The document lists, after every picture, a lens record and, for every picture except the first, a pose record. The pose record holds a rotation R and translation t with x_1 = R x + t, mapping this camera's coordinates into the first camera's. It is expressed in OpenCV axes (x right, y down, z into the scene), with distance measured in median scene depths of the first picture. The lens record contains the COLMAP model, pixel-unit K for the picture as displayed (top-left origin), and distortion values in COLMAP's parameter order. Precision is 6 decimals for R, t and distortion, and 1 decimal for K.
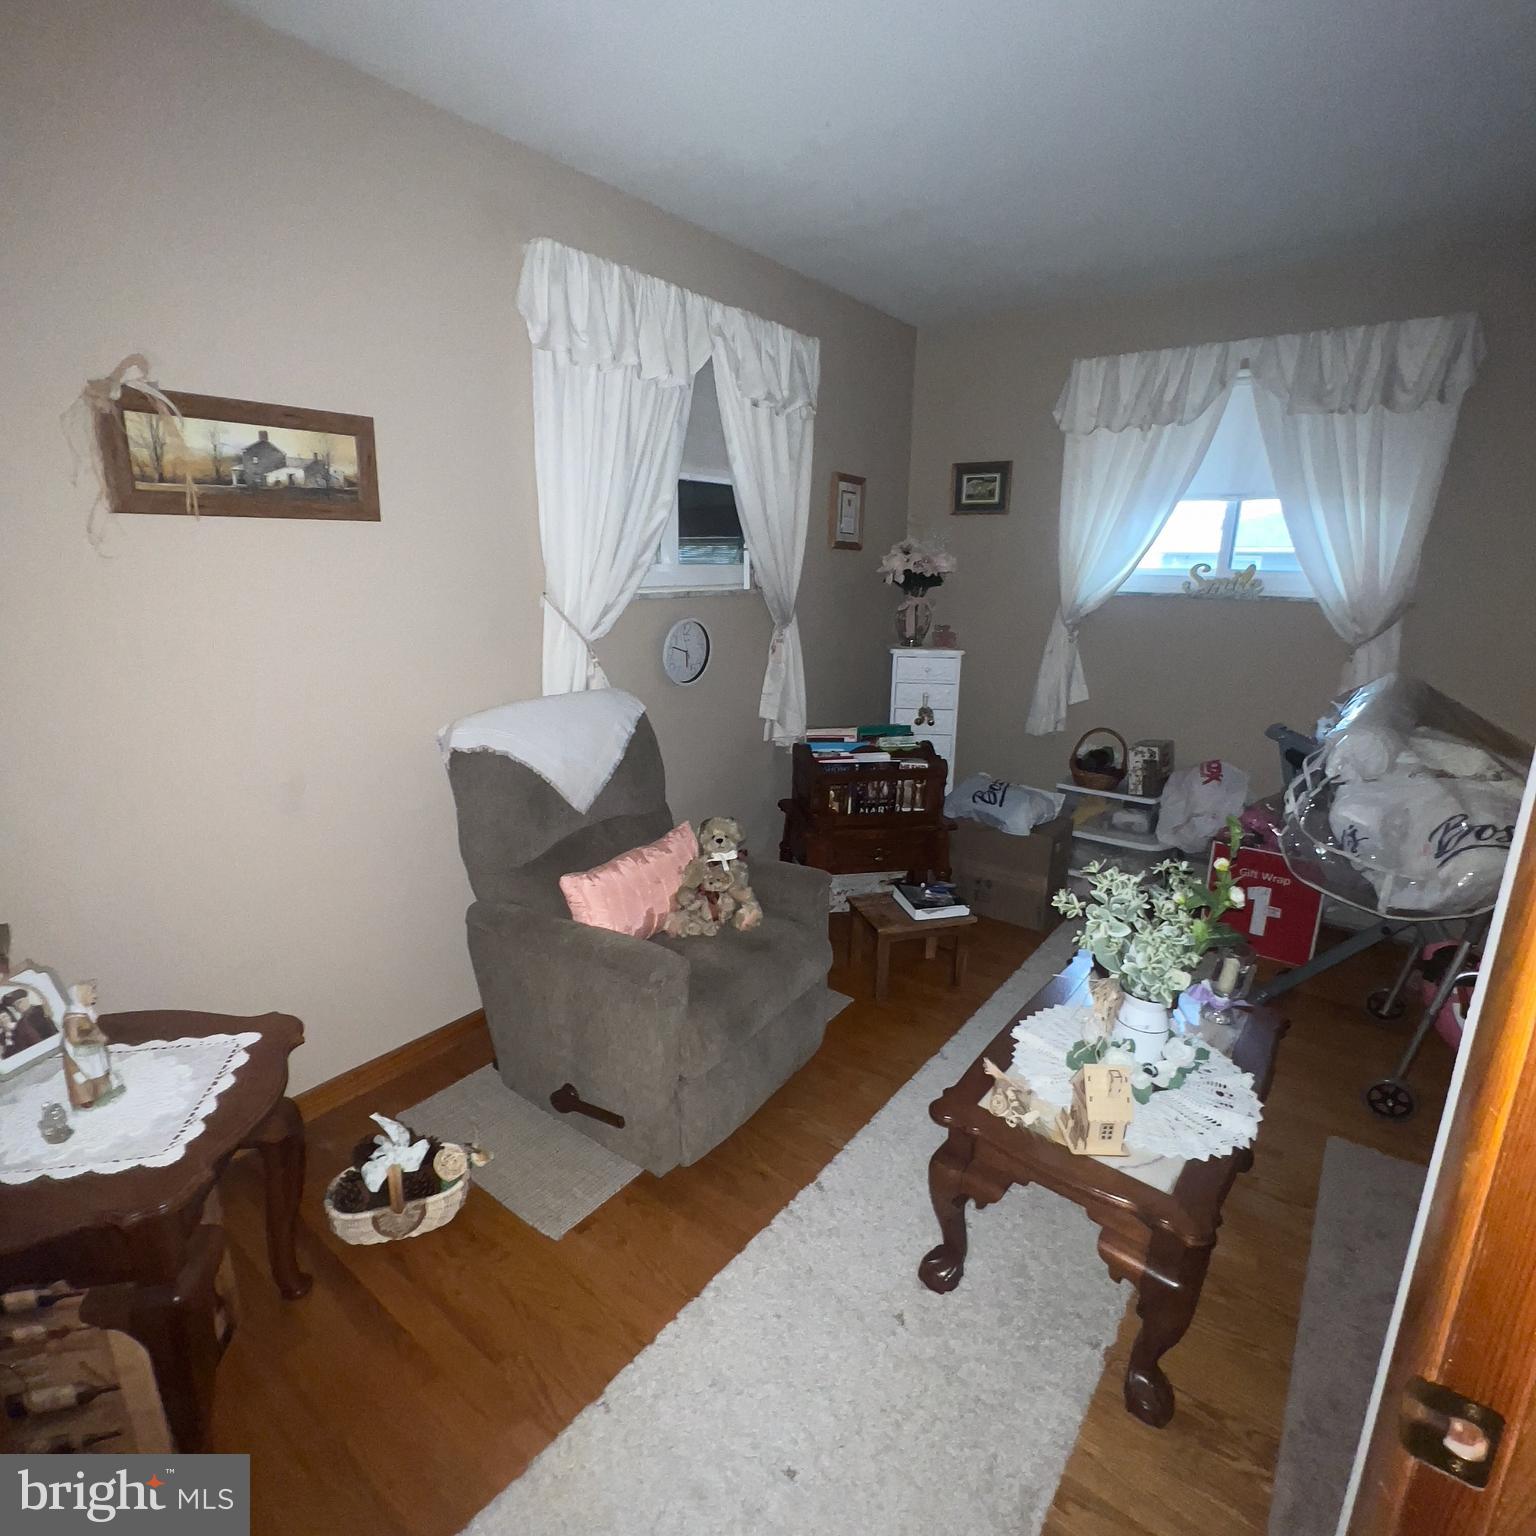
lens RADIAL K [[822.5, 0, 764.4], [0, 822.5, 767.3], [0, 0, 1]] dist [-0.007163, 0.001139]
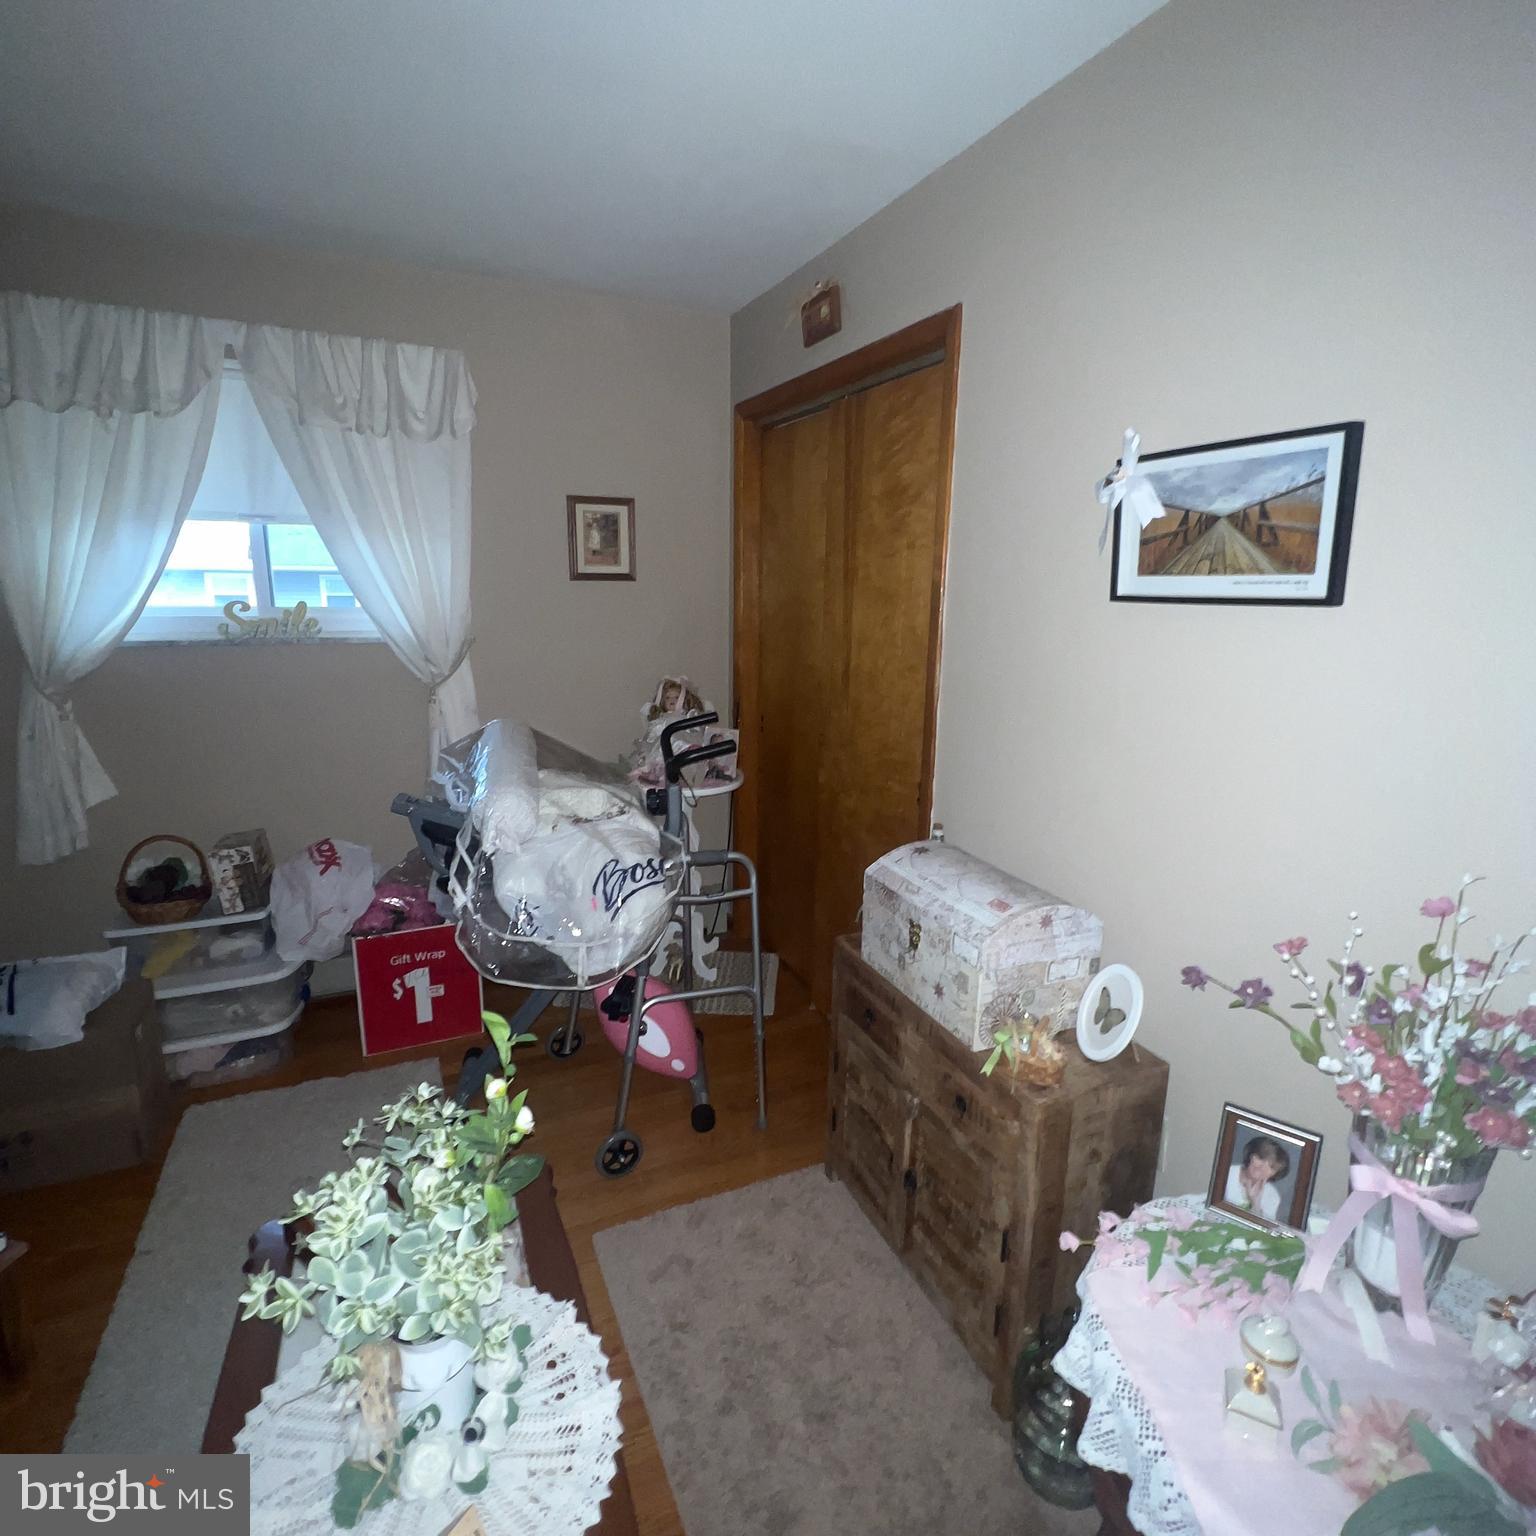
lens RADIAL K [[823.2, 0, 766.3], [0, 823.2, 766.8], [0, 0, 1]] dist [-0.001918, 0.001240]
pose [[0.467066, -0.195586, 0.862320, 0.061835], [0.211668, 0.971606, 0.105726, -0.073265], [-0.858514, 0.133144, 0.495204, 0.204665]]
